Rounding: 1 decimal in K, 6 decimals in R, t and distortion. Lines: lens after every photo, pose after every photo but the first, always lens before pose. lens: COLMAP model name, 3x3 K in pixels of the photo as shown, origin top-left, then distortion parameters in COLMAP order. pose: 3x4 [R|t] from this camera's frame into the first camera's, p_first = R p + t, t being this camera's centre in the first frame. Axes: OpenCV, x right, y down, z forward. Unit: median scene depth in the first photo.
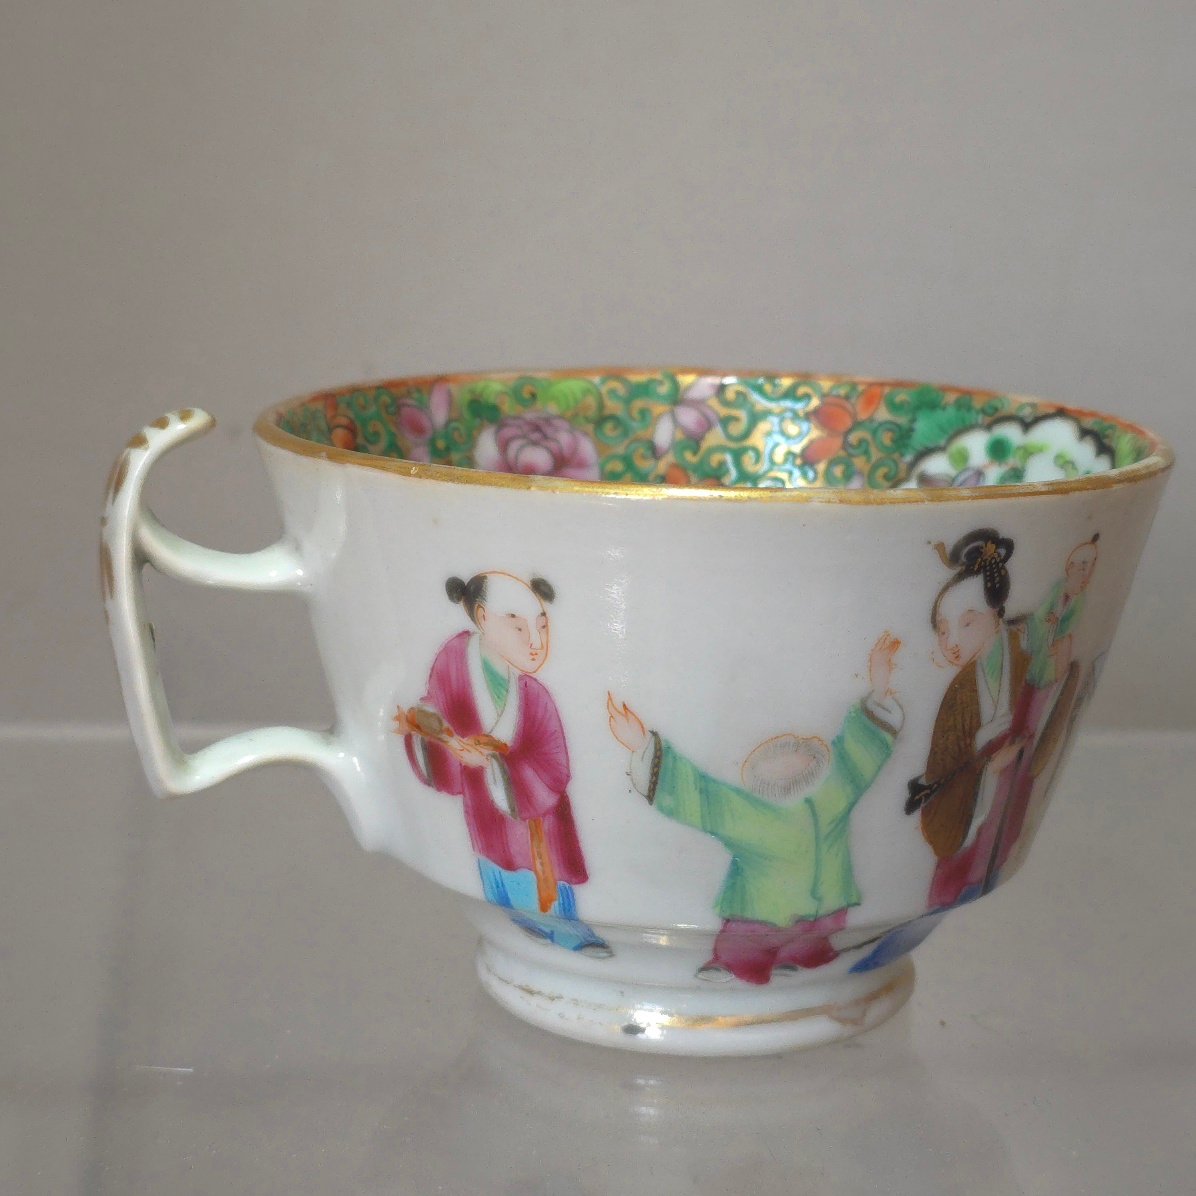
lens RADIAL K [[2748.5, 0, 642.8], [0, 2748.5, 602.5], [0, 0, 1]] dist [0.198318, 0.000000]
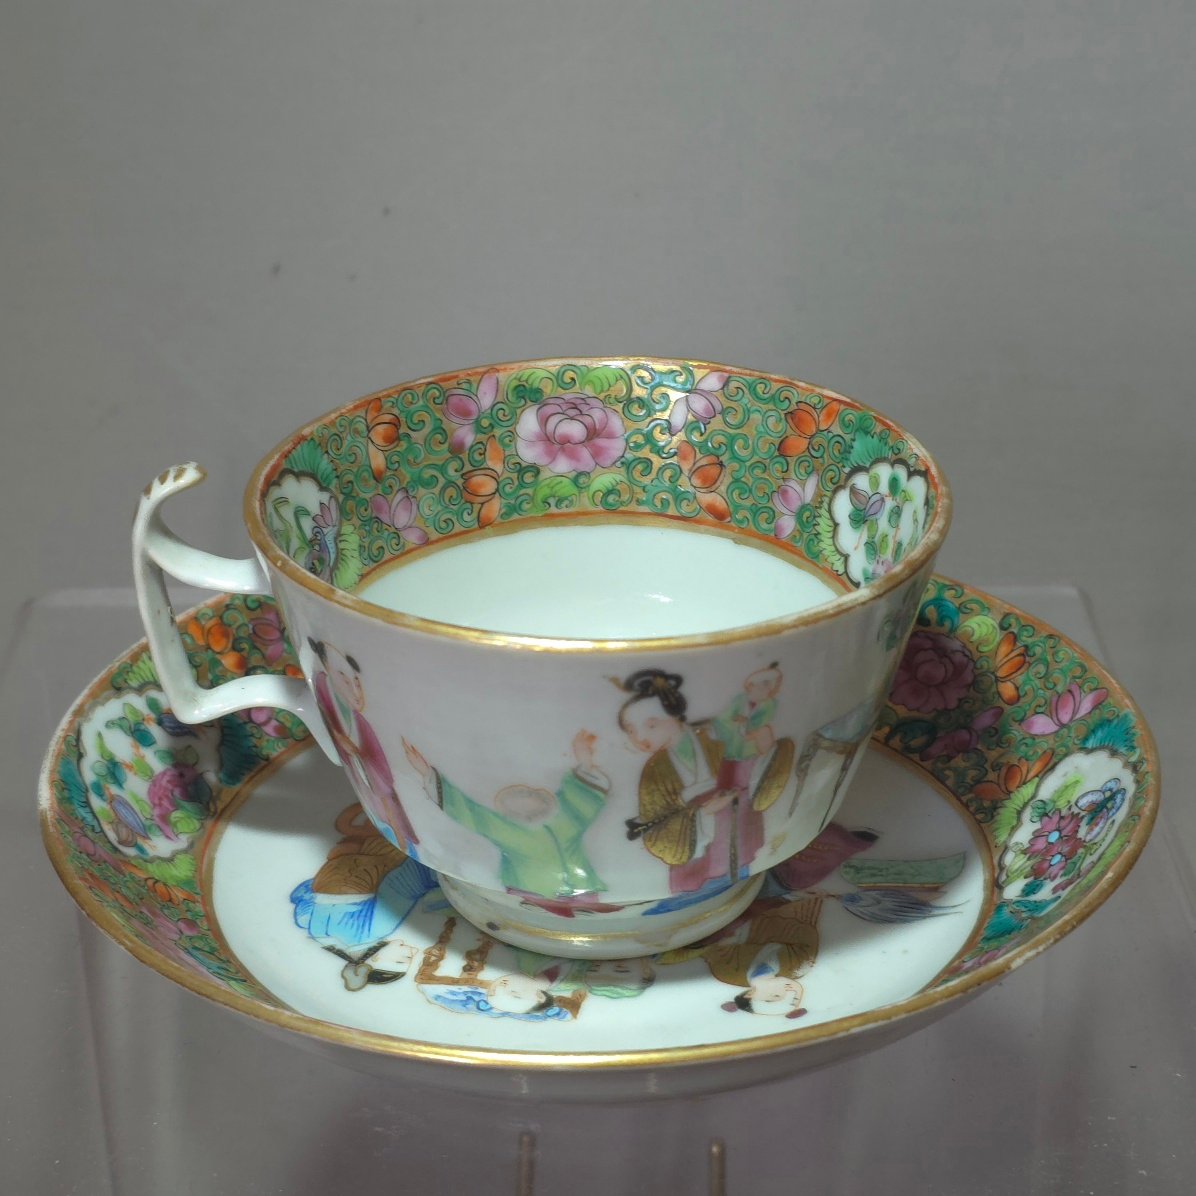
lens RADIAL K [[2748.5, 0, 600.2], [0, 2748.5, 598.0], [0, 0, 1]] dist [0.198318, 0.000000]
pose [[0.920703, 0.142688, -0.363244, 0.555066], [-0.042925, 0.962143, 0.269145, -0.399066], [0.387897, -0.232210, 0.891972, -0.178212]]
